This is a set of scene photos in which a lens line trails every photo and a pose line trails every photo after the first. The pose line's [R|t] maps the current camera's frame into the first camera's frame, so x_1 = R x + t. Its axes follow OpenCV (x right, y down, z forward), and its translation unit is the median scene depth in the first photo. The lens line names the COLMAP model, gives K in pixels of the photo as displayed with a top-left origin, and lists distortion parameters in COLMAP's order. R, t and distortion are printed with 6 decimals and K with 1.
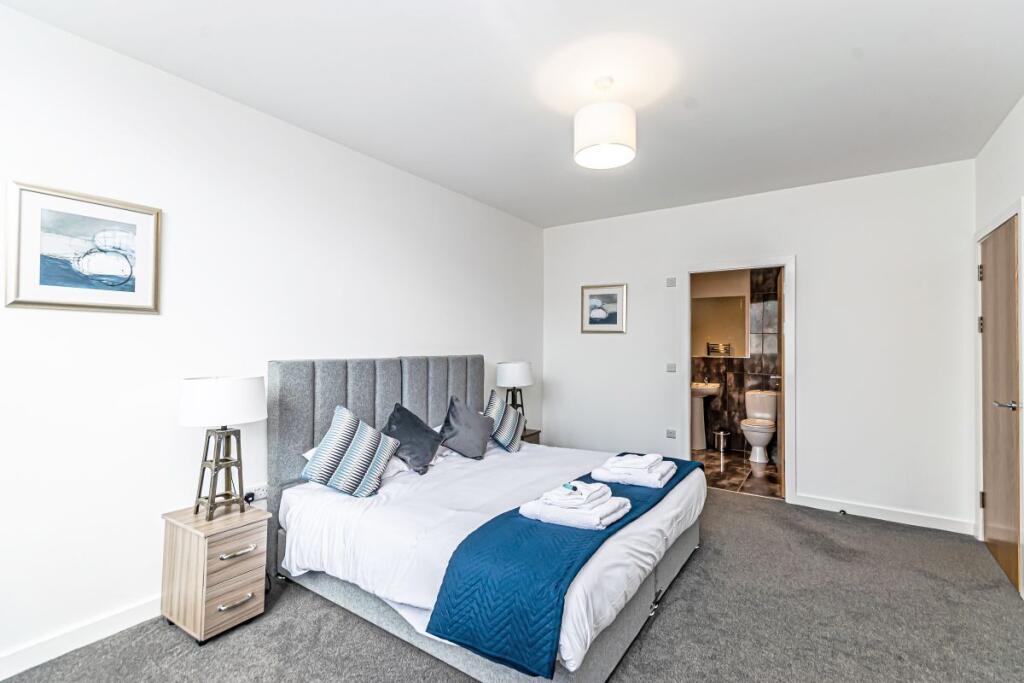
lens RADIAL K [[454.9, 0, 519.7], [0, 454.9, 341.7], [0, 0, 1]] dist [0.000265, -0.000232]
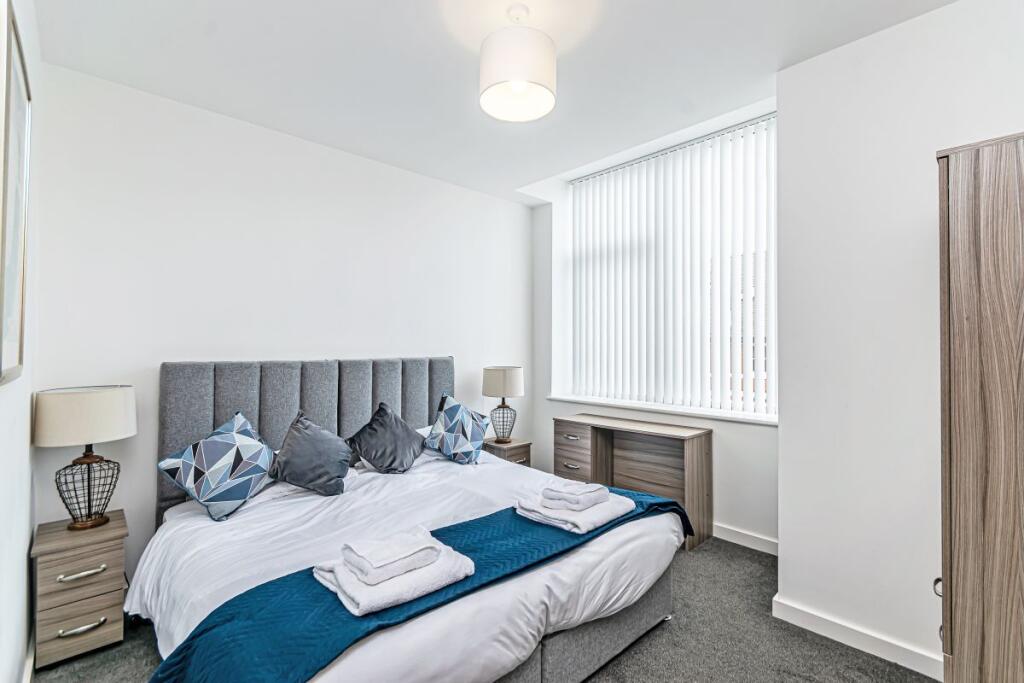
lens RADIAL K [[454.9, 0, 519.7], [0, 454.9, 341.7], [0, 0, 1]] dist [0.000265, -0.000232]
pose [[0.975285, -0.010973, -0.220676, 0.410360], [0.012112, 0.999919, 0.003807, -0.004454], [0.220617, -0.006386, 0.975340, 0.262063]]
